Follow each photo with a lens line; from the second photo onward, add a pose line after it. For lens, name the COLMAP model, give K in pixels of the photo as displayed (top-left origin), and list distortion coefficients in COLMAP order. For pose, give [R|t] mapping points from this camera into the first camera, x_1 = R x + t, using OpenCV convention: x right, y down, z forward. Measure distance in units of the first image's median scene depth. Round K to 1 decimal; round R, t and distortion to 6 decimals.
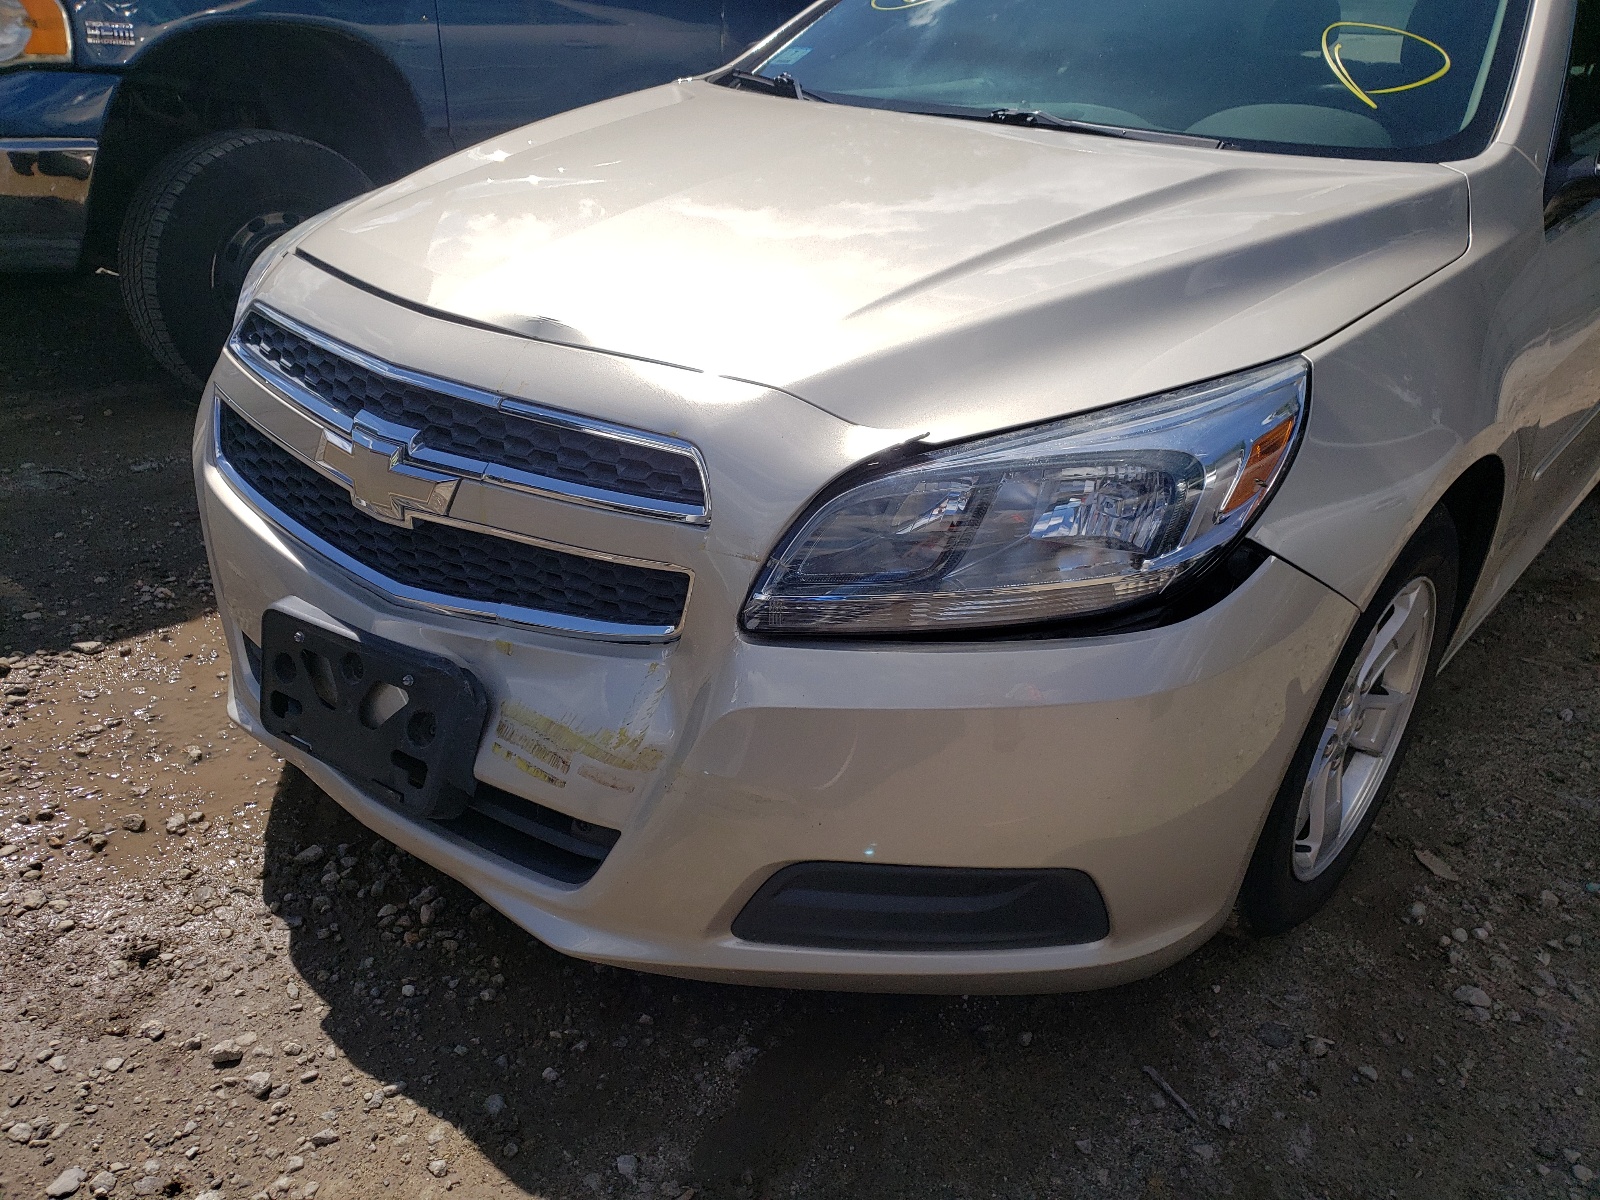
lens RADIAL K [[1183.6, 0, 800.0], [0, 1183.6, 600.0], [0, 0, 1]] dist [-0.007934, 0.038805]
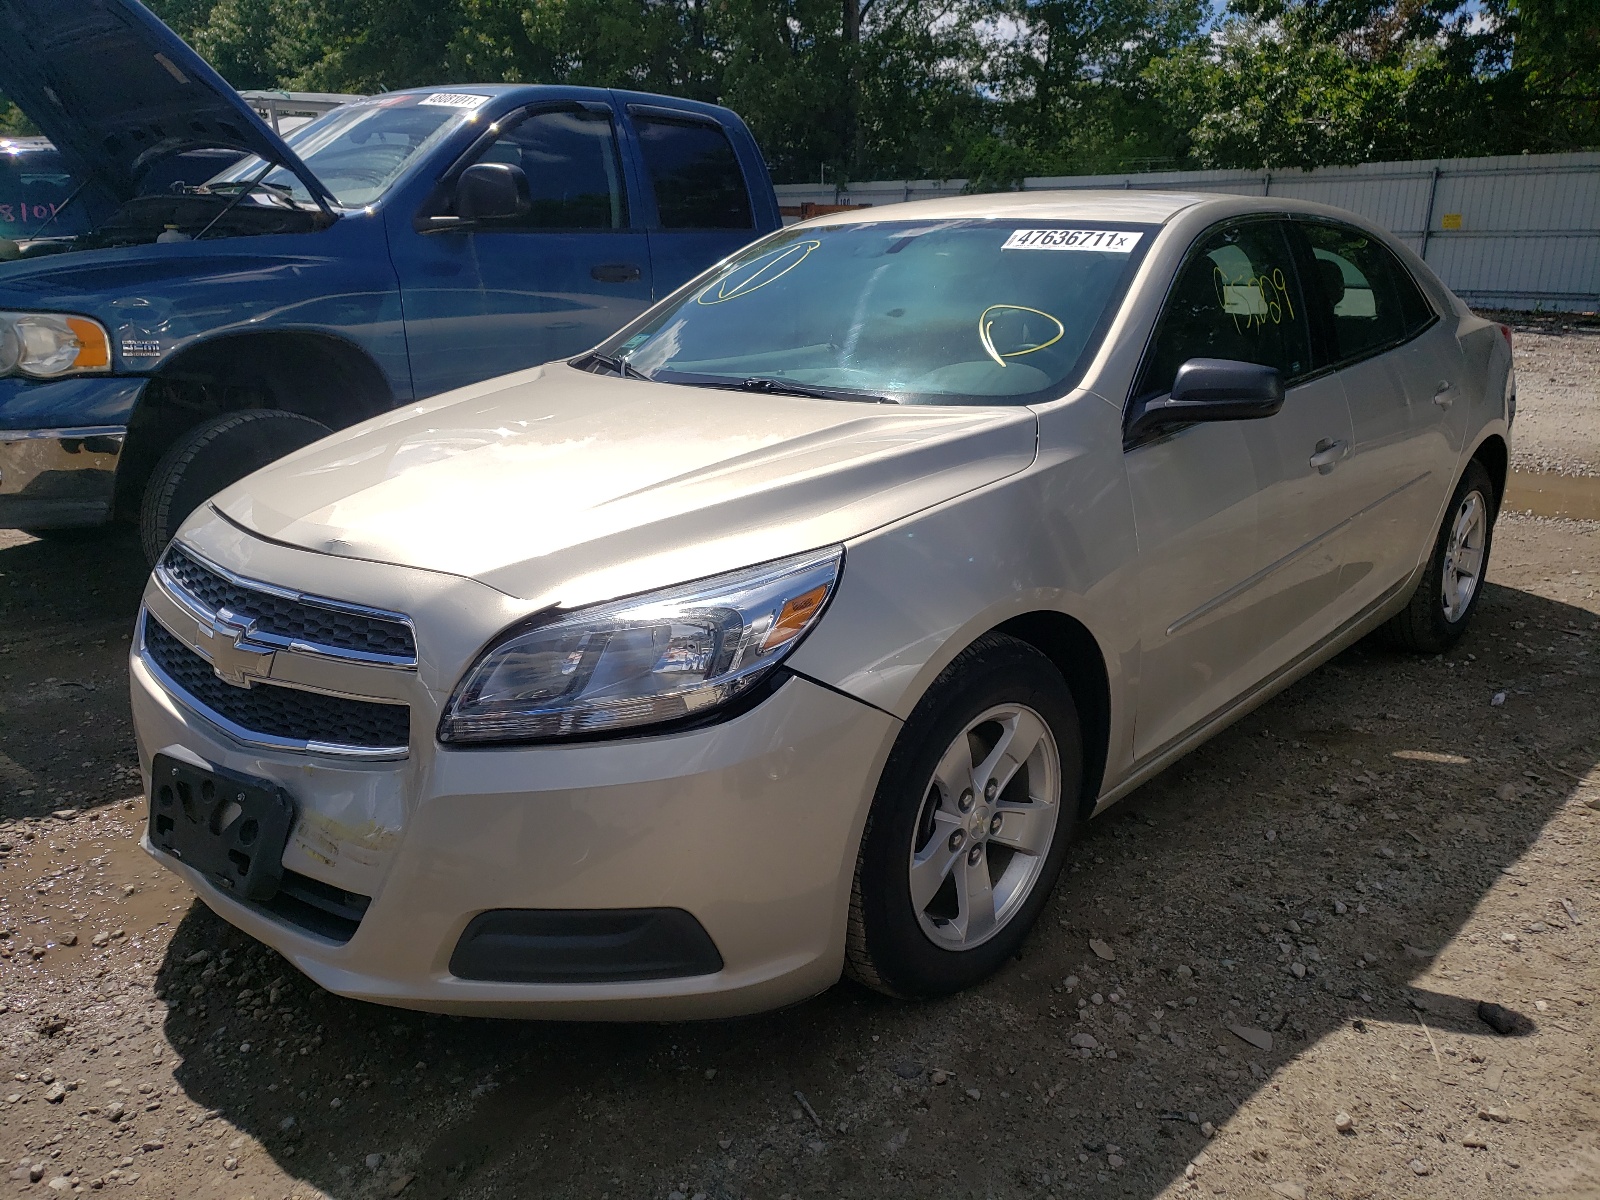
lens RADIAL K [[1191.3, 0, 800.0], [0, 1191.3, 600.0], [0, 0, 1]] dist [-0.000238, 0.042874]
pose [[0.997516, -0.039545, -0.058301, 0.381250], [0.028171, 0.982448, -0.184395, 0.107537], [0.064569, 0.182295, 0.981122, -0.349461]]
